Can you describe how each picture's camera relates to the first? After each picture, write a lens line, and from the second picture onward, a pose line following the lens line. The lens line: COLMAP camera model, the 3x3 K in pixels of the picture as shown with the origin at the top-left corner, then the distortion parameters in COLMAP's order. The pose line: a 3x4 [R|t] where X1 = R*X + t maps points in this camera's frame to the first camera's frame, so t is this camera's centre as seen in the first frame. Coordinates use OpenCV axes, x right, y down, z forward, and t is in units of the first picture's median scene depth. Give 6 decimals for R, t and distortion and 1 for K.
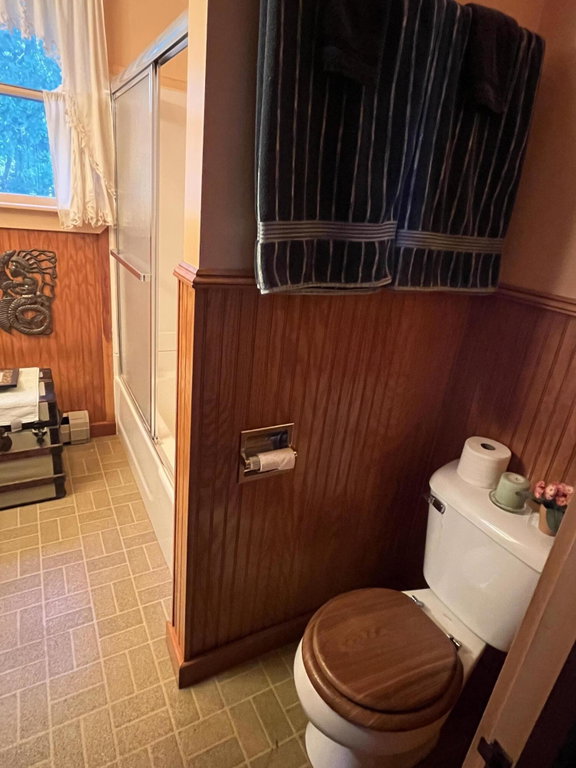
lens RADIAL K [[449.1, 0, 289.7], [0, 449.1, 382.1], [0, 0, 1]] dist [0.002746, 0.000548]
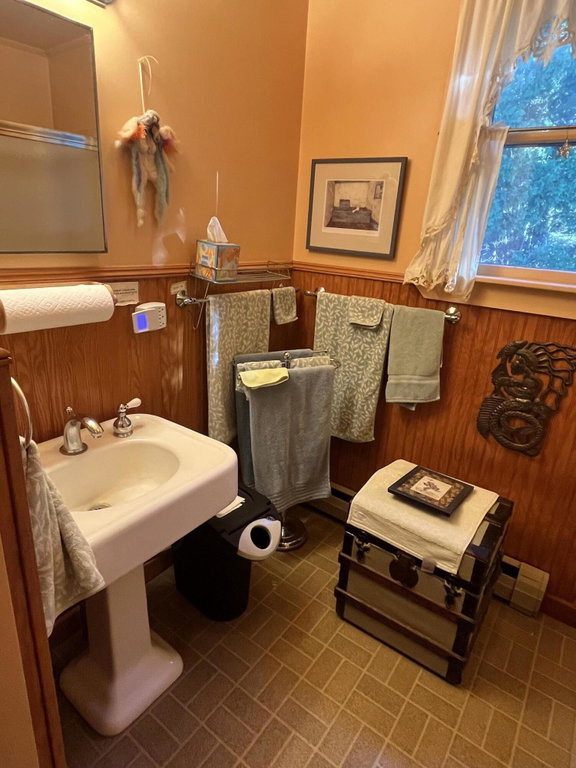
lens RADIAL K [[449.1, 0, 287.4], [0, 449.1, 380.2], [0, 0, 1]] dist [0.002746, 0.000548]
pose [[0.427223, 0.216885, -0.877748, -0.104357], [-0.346921, 0.935818, 0.062378, -0.136519], [0.834941, 0.277860, 0.475045, 0.317692]]
